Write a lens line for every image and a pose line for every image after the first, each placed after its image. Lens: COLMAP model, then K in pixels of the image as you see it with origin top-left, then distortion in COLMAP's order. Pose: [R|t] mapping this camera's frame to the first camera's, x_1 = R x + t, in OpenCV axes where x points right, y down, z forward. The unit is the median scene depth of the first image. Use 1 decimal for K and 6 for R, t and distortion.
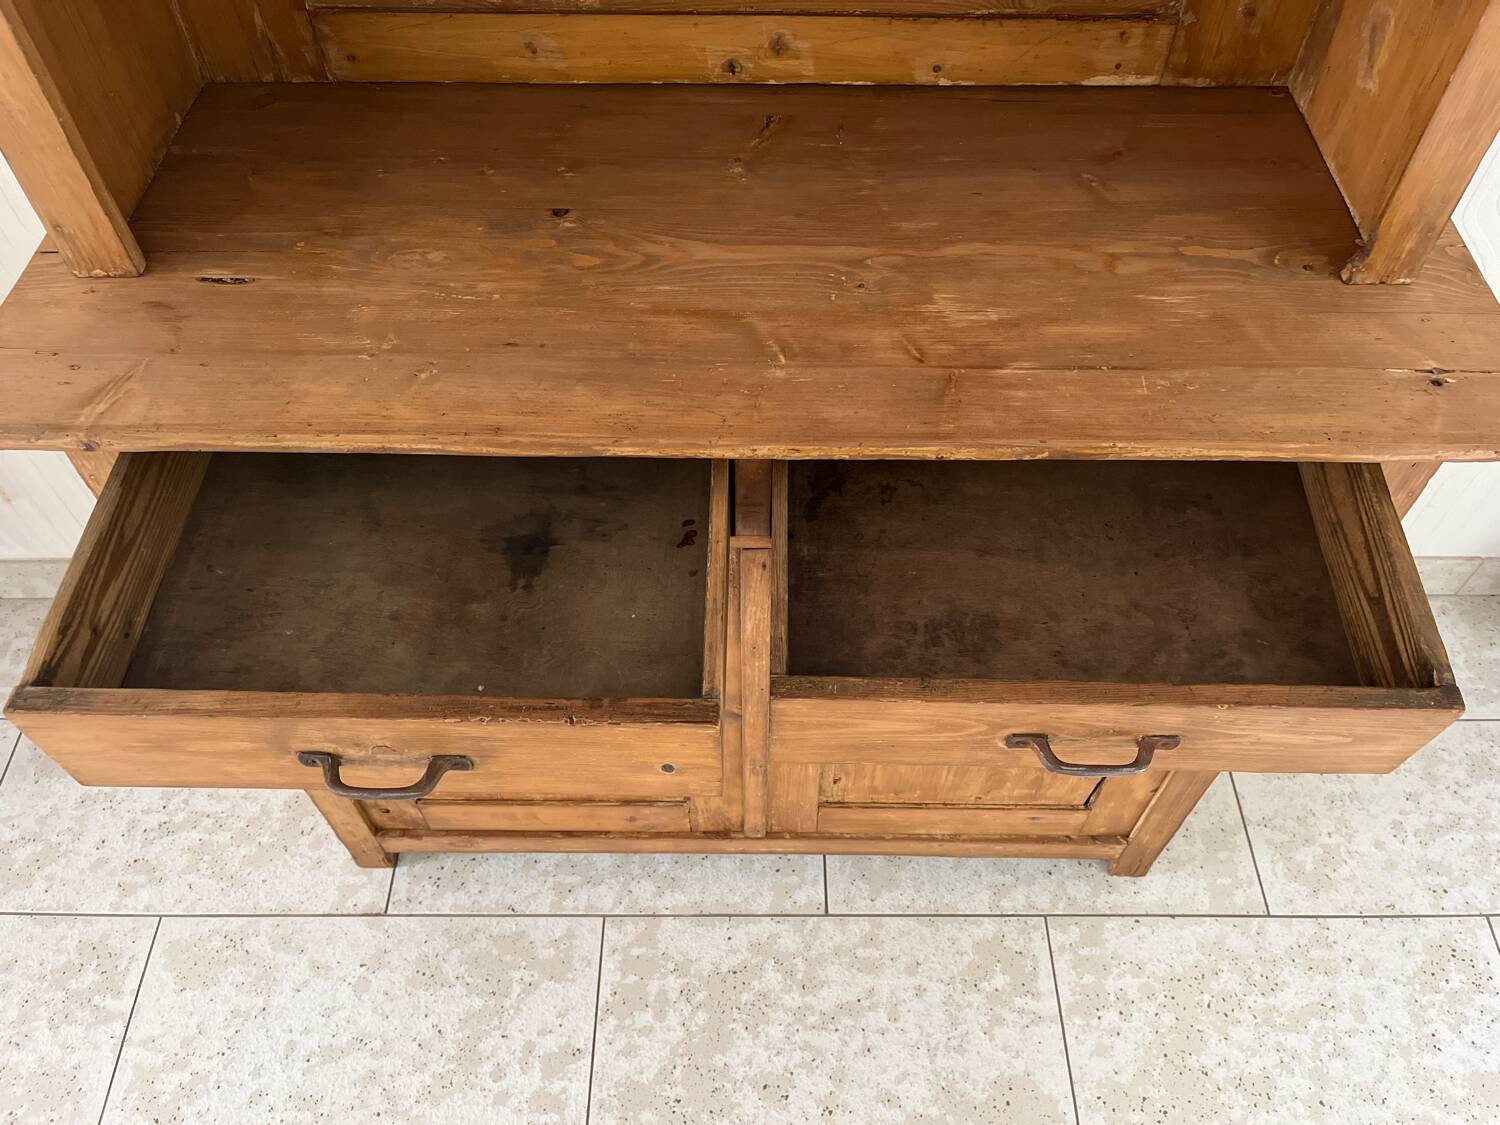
lens RADIAL K [[1142.4, 0, 754.5], [0, 1142.4, 560.7], [0, 0, 1]] dist [0.056441, -0.084694]
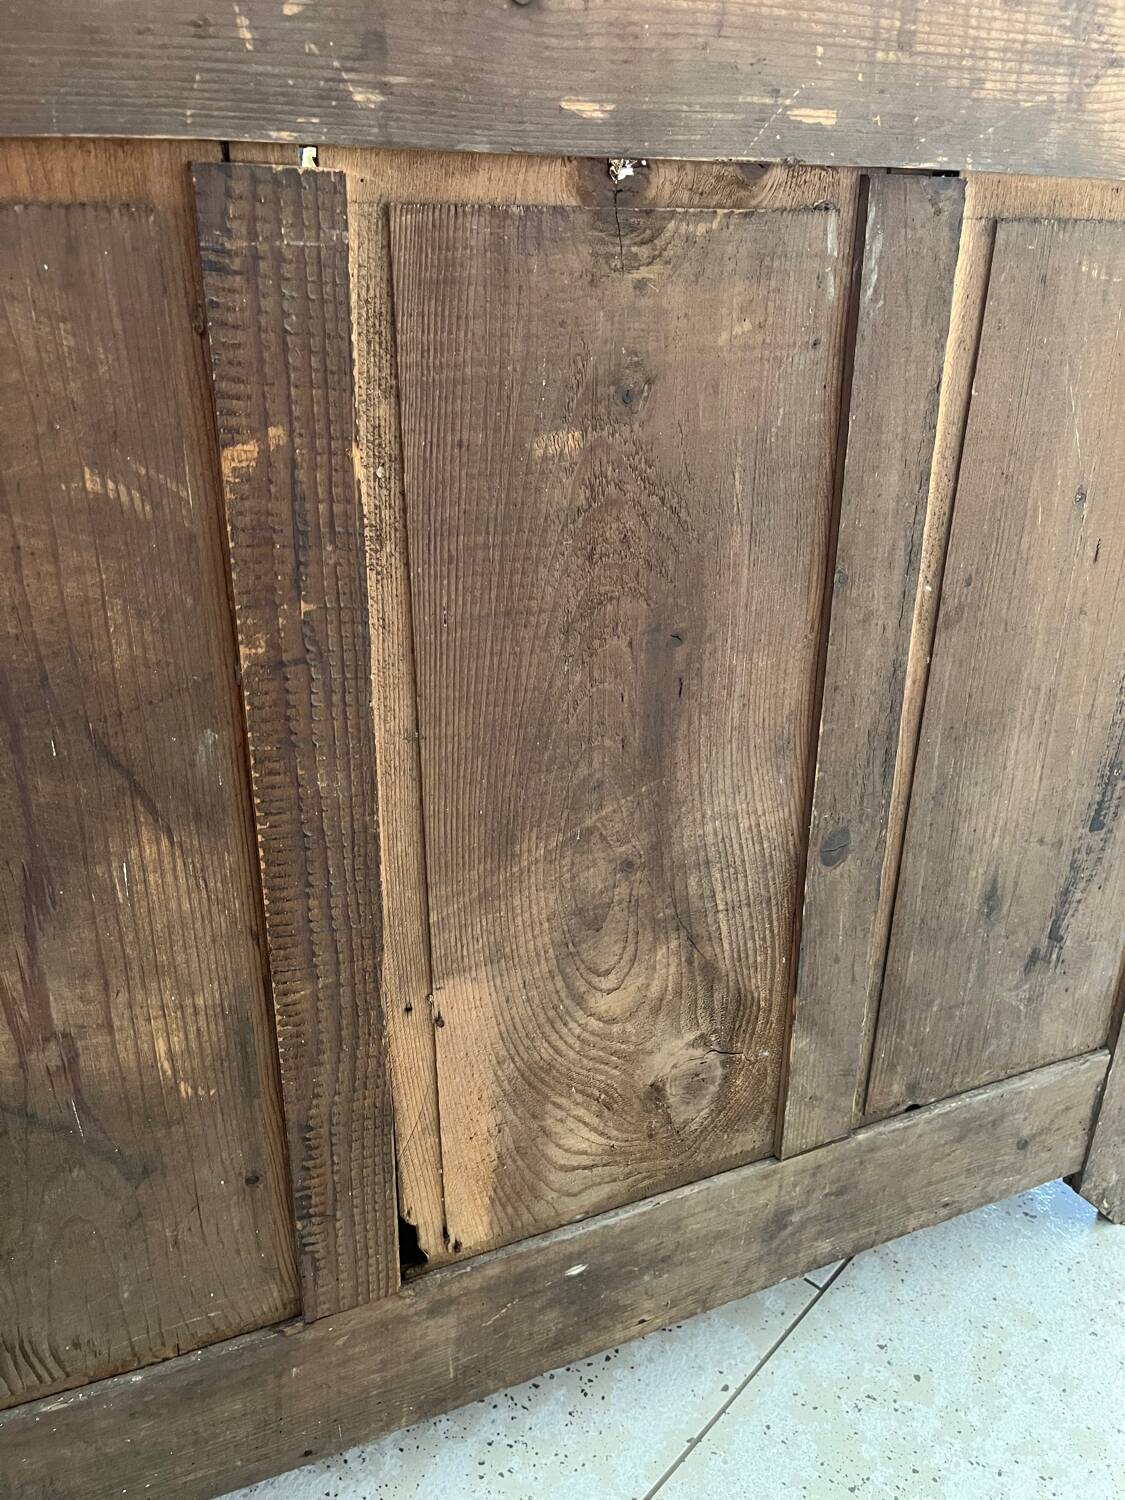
lens RADIAL K [[1142.4, 0, 562.5], [0, 1142.4, 750.0], [0, 0, 1]] dist [0.056441, -0.084694]
pose [[-0.668560, 0.292540, -0.683701, 0.701865], [-0.600196, 0.330569, 0.728347, -0.136227], [0.439081, 0.897299, -0.045424, 0.769350]]
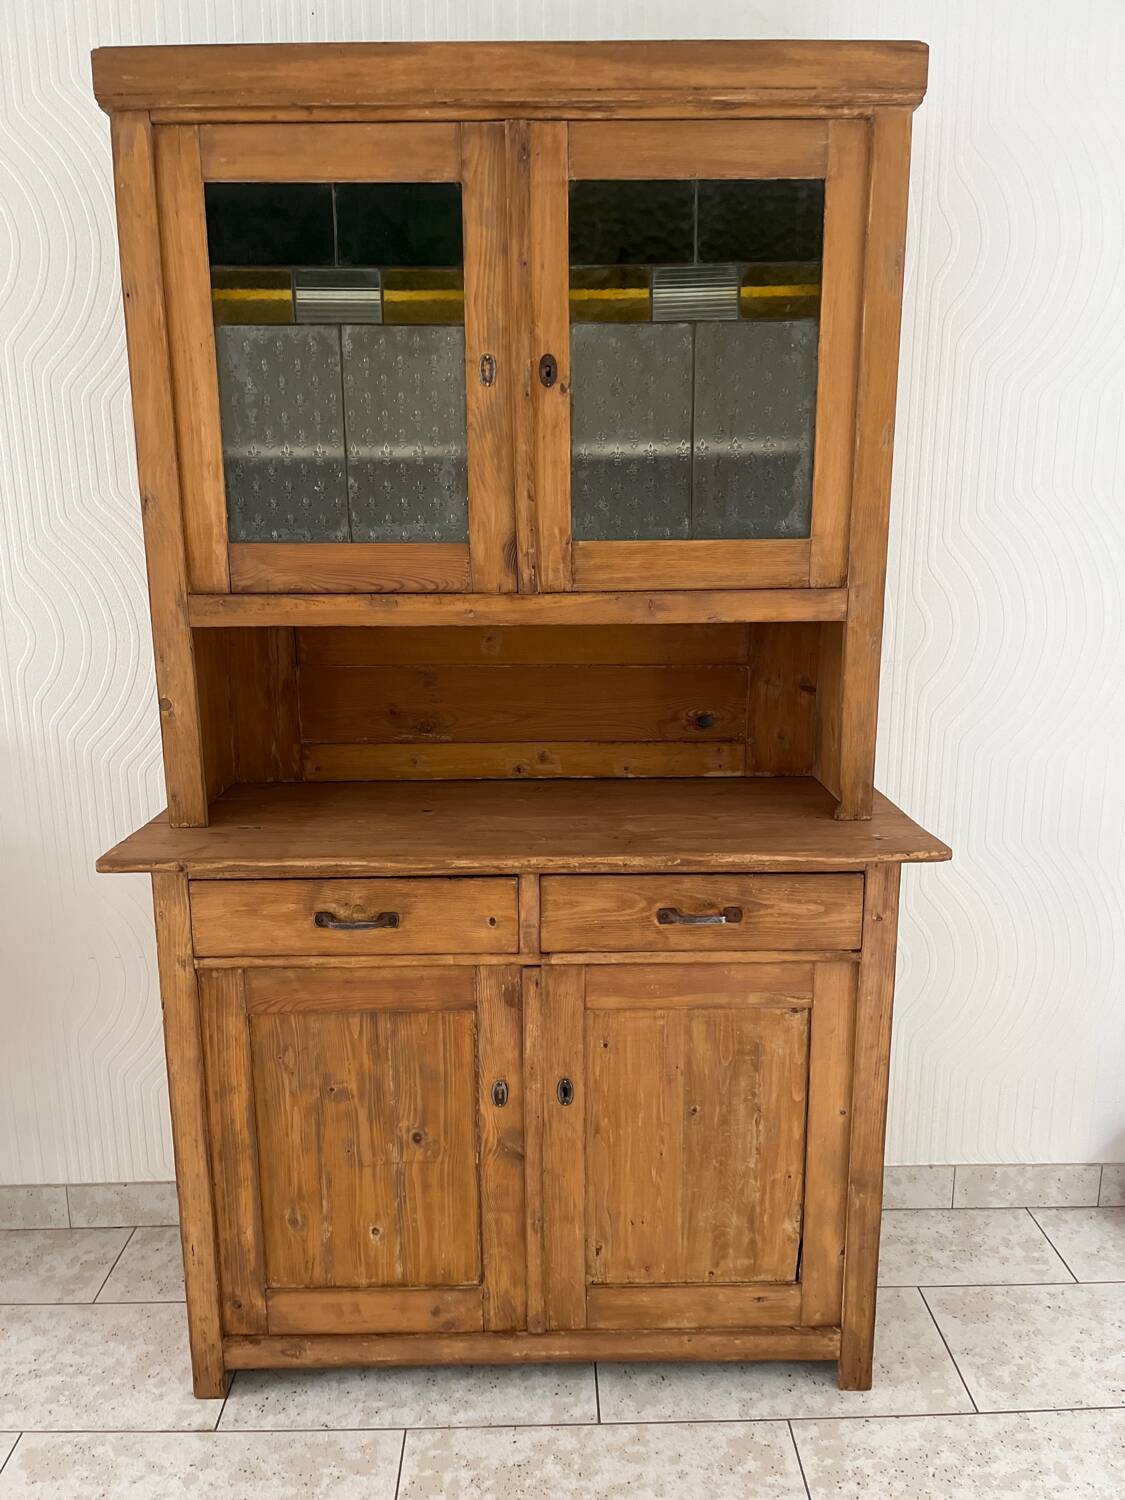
lens RADIAL K [[1131.8, 0, 560.8], [0, 1131.8, 763.2], [0, 0, 1]] dist [0.077140, -0.115672]
pose [[0.999752, -0.011988, 0.018776, 0.011346], [0.021300, 0.761217, -0.648147, 0.583543], [-0.006522, 0.648386, 0.761284, -0.323552]]
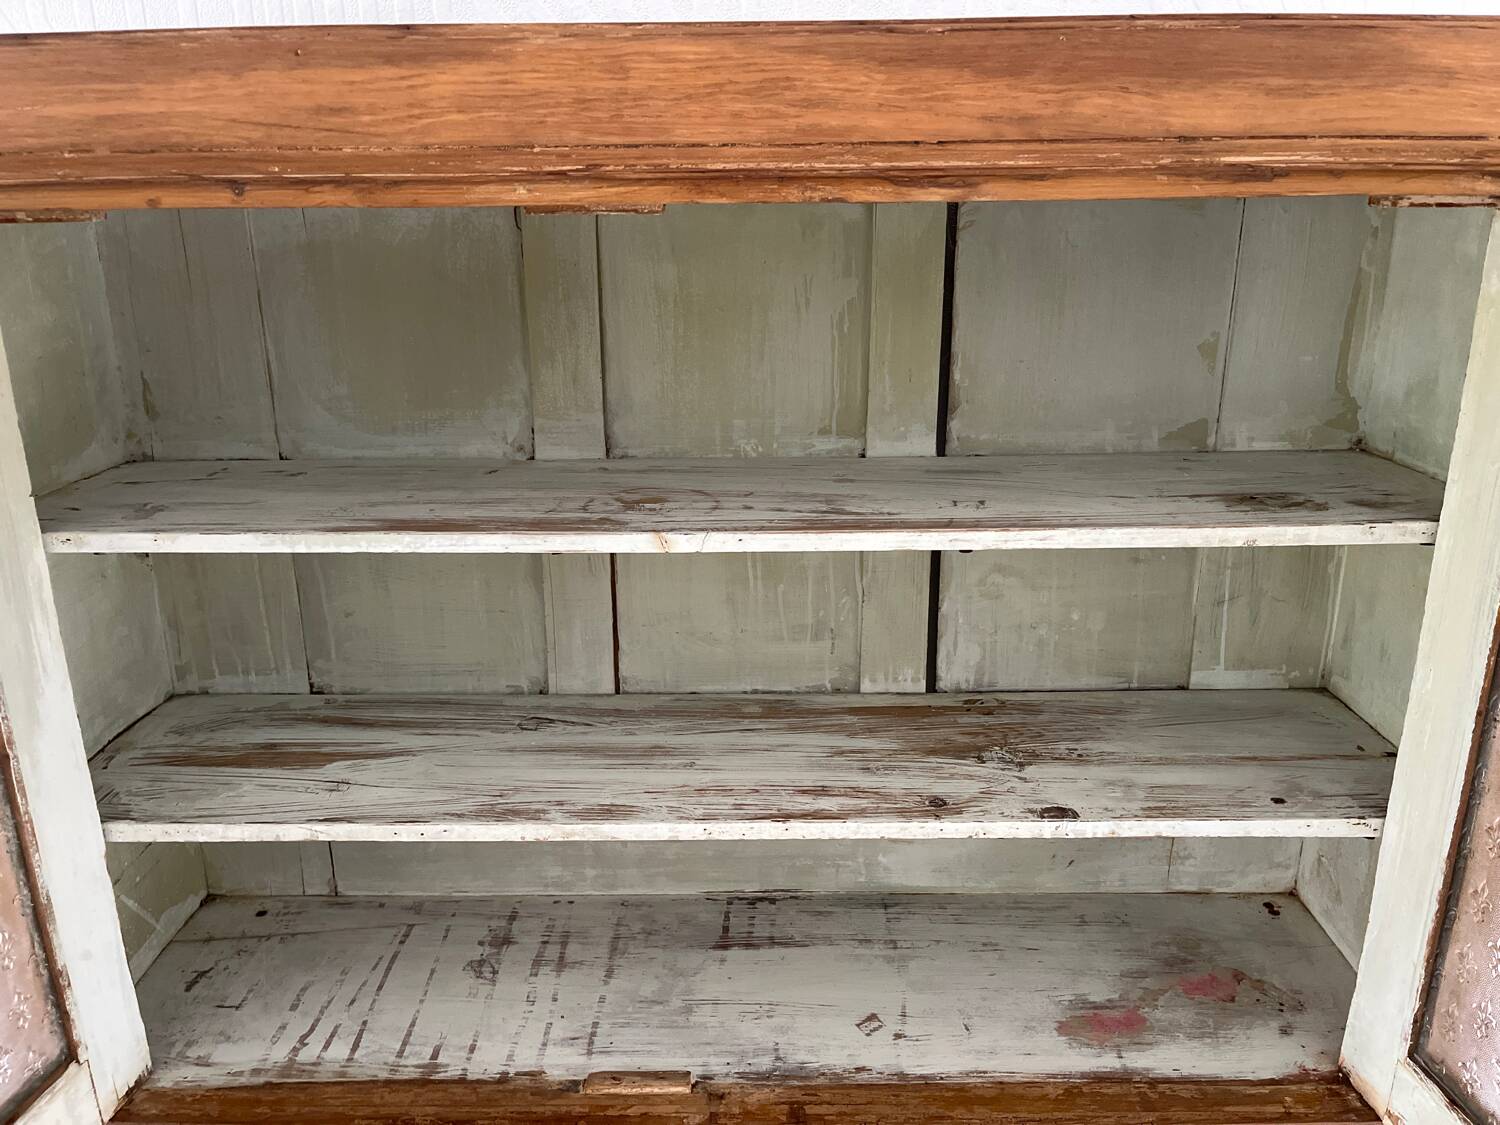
lens RADIAL K [[1131.8, 0, 765.4], [0, 1131.8, 564.5], [0, 0, 1]] dist [0.077140, -0.115672]
pose [[0.999957, -0.008845, -0.002810, 0.008571], [0.005531, 0.811089, -0.584896, -0.194162], [0.007452, 0.584856, 0.811103, -0.176076]]
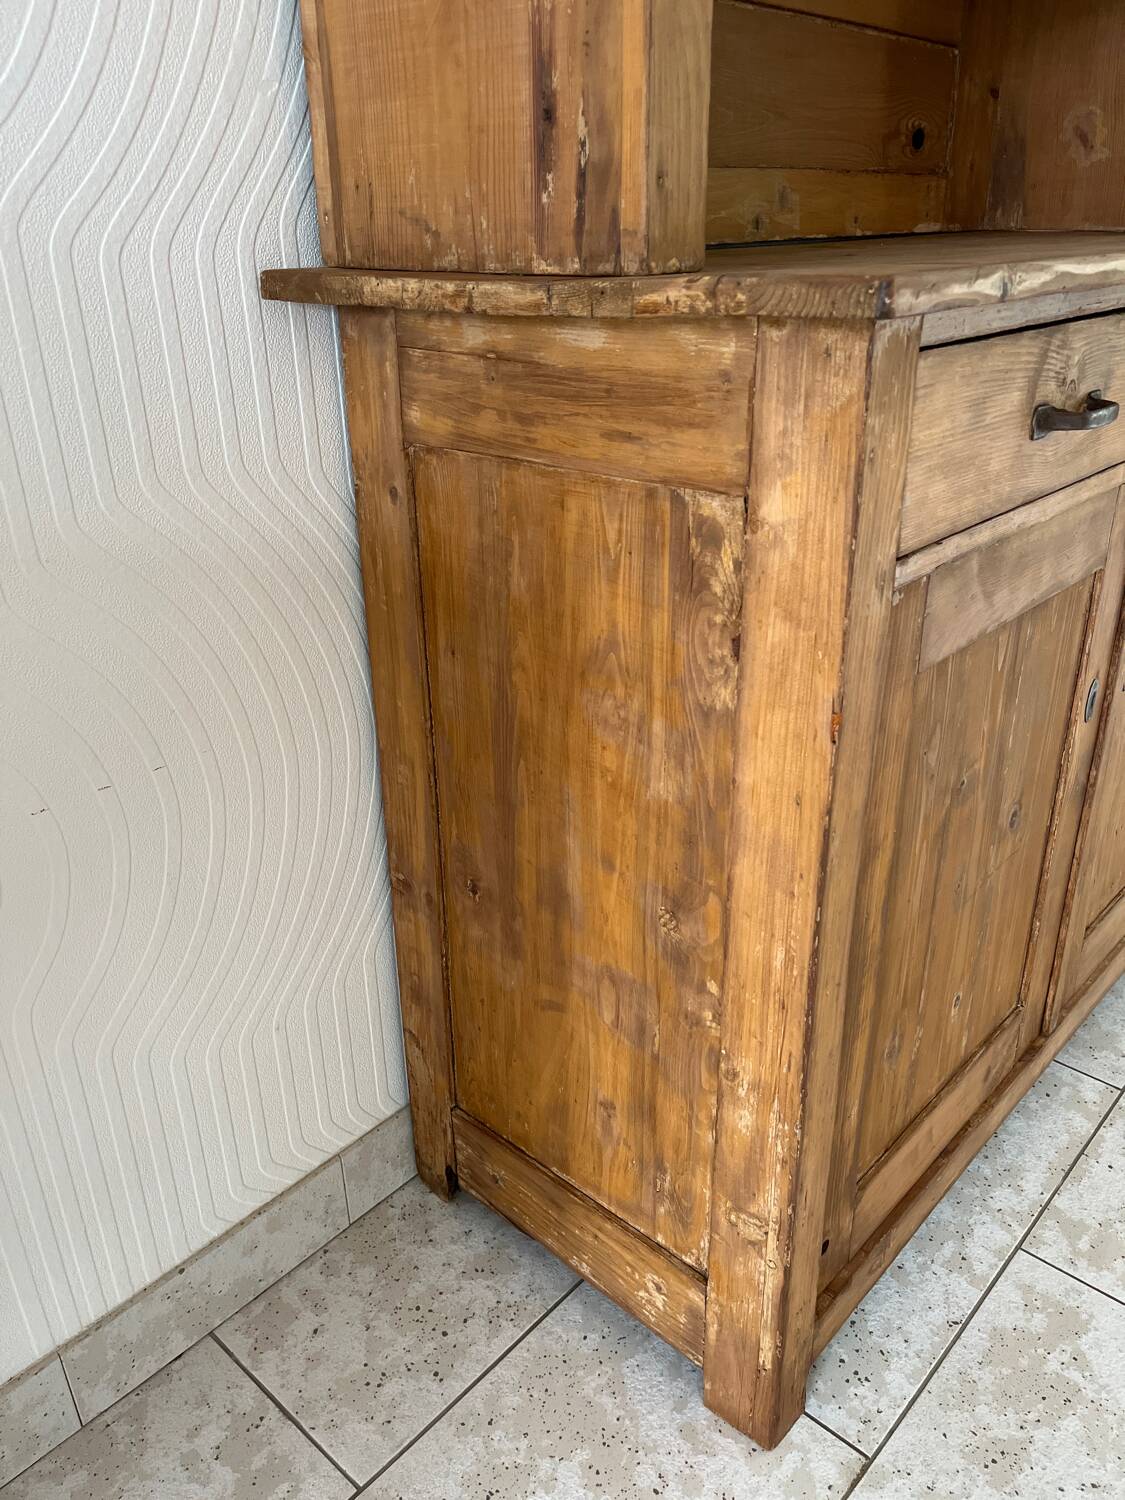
lens RADIAL K [[1131.8, 0, 560.8], [0, 1131.8, 763.2], [0, 0, 1]] dist [0.077140, -0.115672]
pose [[0.674696, -0.331155, 0.659637, -0.761509], [0.605310, 0.759650, -0.237765, 0.072763], [-0.422356, 0.559704, 0.712985, 0.448129]]
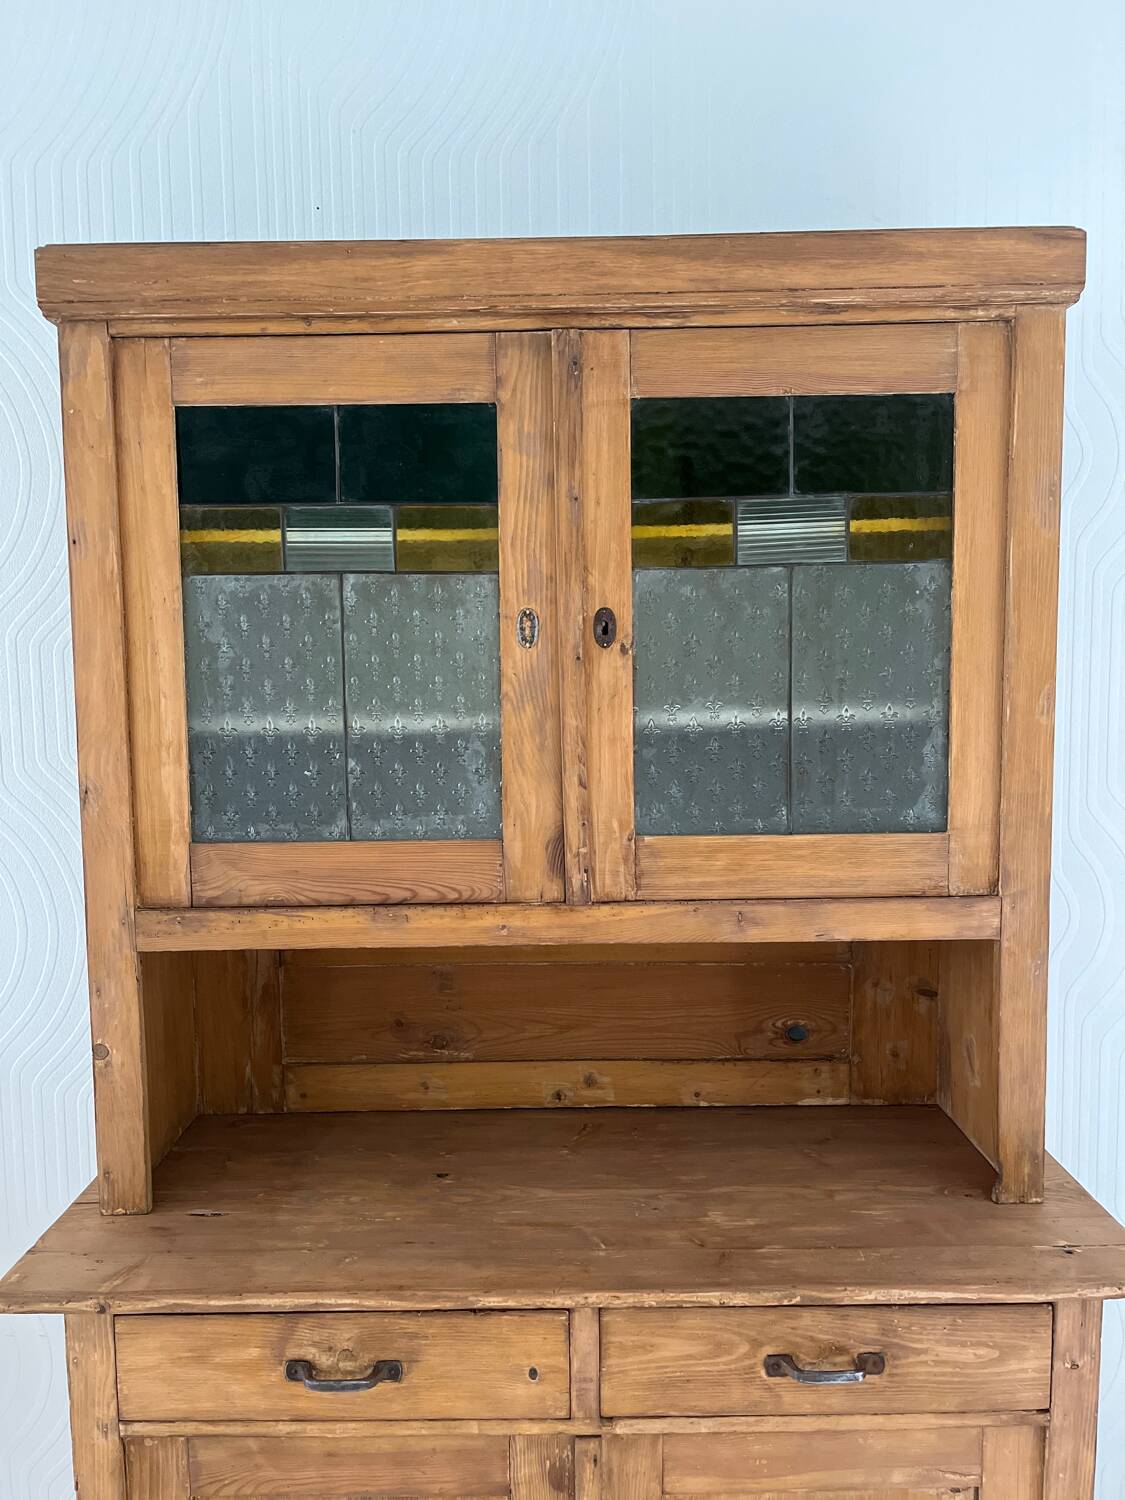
lens RADIAL K [[1137.8, 0, 550.5], [0, 1137.8, 758.6], [0, 0, 1]] dist [0.064931, -0.097925]
pose [[0.999878, -0.015139, 0.003970, -0.022082], [0.013051, 0.666440, -0.745444, 0.285622], [0.008640, 0.745405, 0.666556, -0.230603]]
